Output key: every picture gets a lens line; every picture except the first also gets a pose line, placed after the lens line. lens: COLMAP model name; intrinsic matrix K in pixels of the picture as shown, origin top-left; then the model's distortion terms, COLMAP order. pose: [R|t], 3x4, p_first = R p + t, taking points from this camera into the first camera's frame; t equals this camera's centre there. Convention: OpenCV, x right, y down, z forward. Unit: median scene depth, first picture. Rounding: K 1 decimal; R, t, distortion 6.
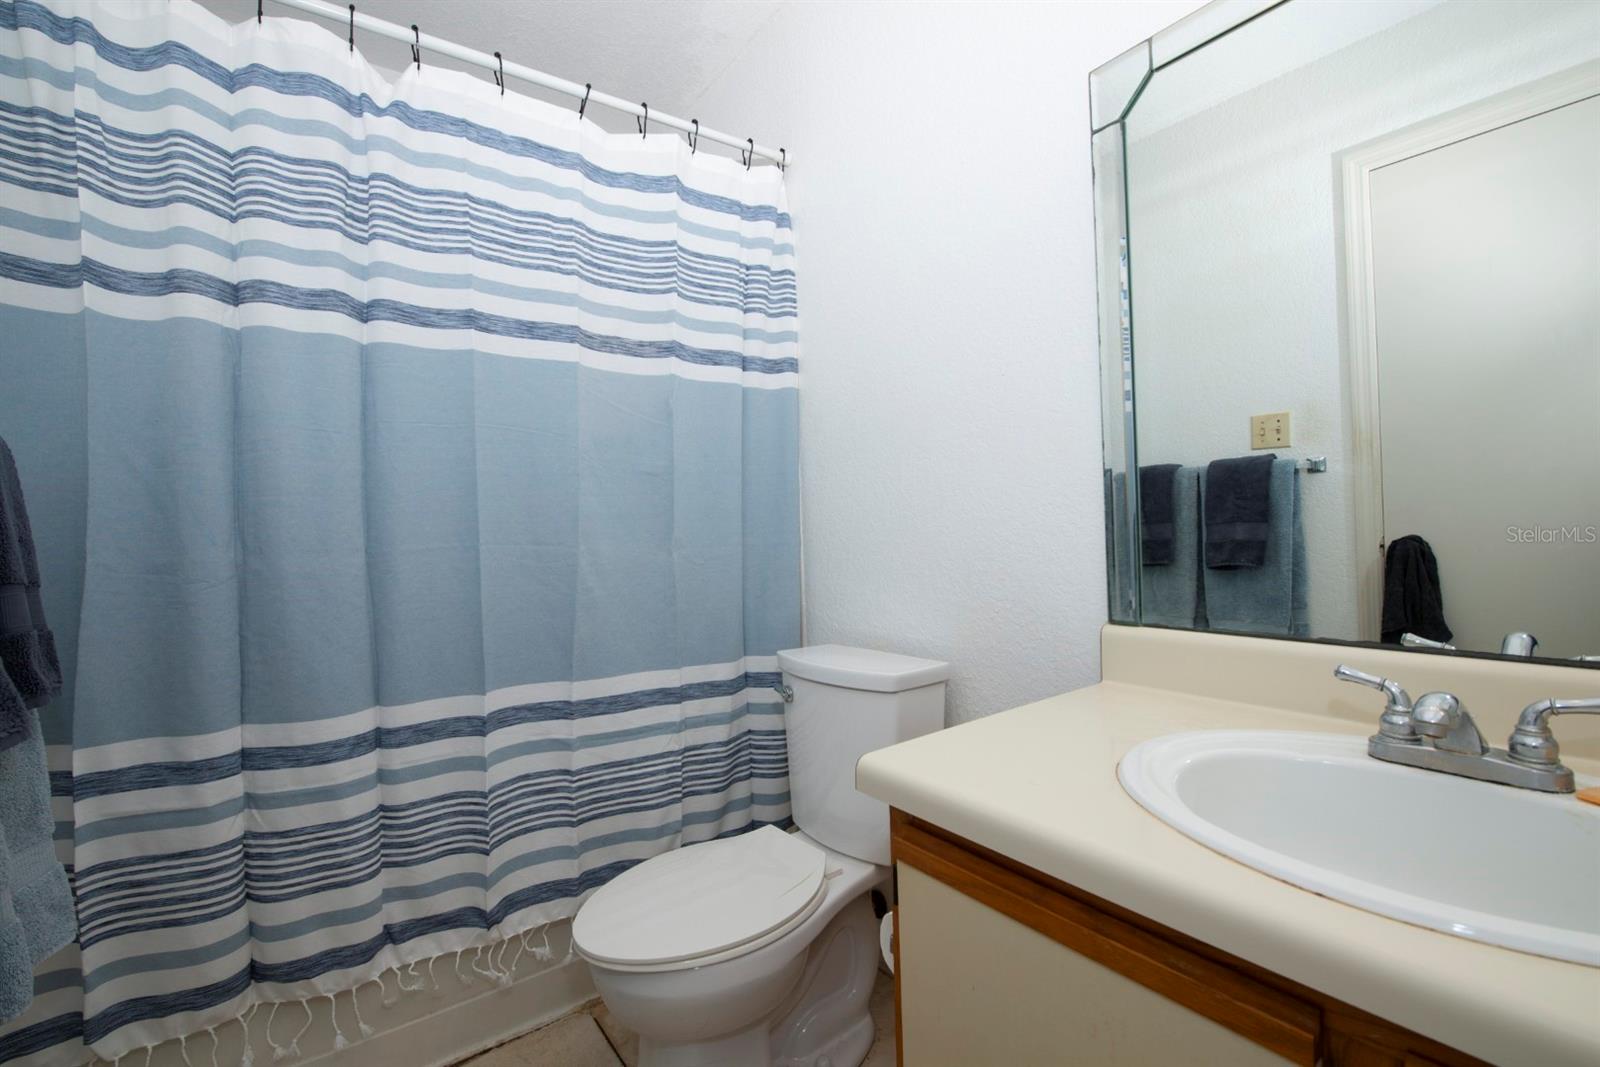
lens RADIAL K [[689.4, 0, 792.9], [0, 689.4, 530.5], [0, 0, 1]] dist [-0.013628, -0.001438]
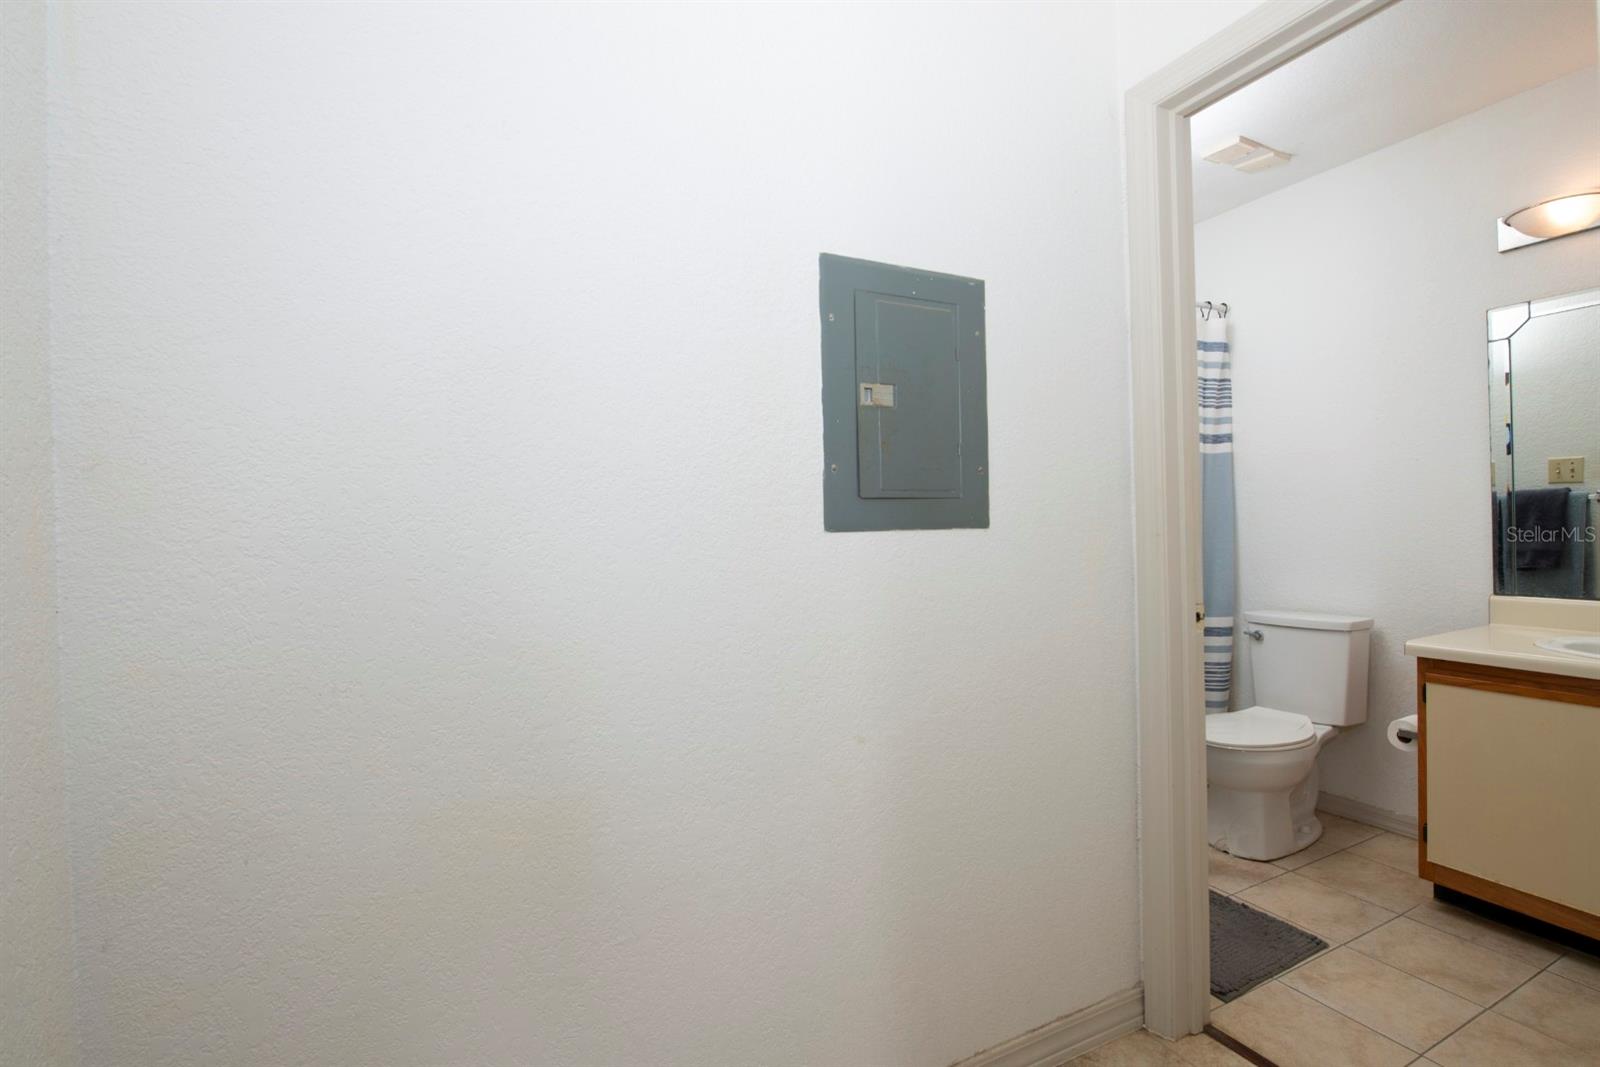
lens RADIAL K [[724.9, 0, 755.5], [0, 724.9, 534.2], [0, 0, 1]] dist [-0.022175, -0.000493]
pose [[0.979753, 0.009285, -0.199994, -0.759715], [-0.007245, 0.999914, 0.010928, -0.026368], [0.200078, -0.009258, 0.979736, -0.879333]]
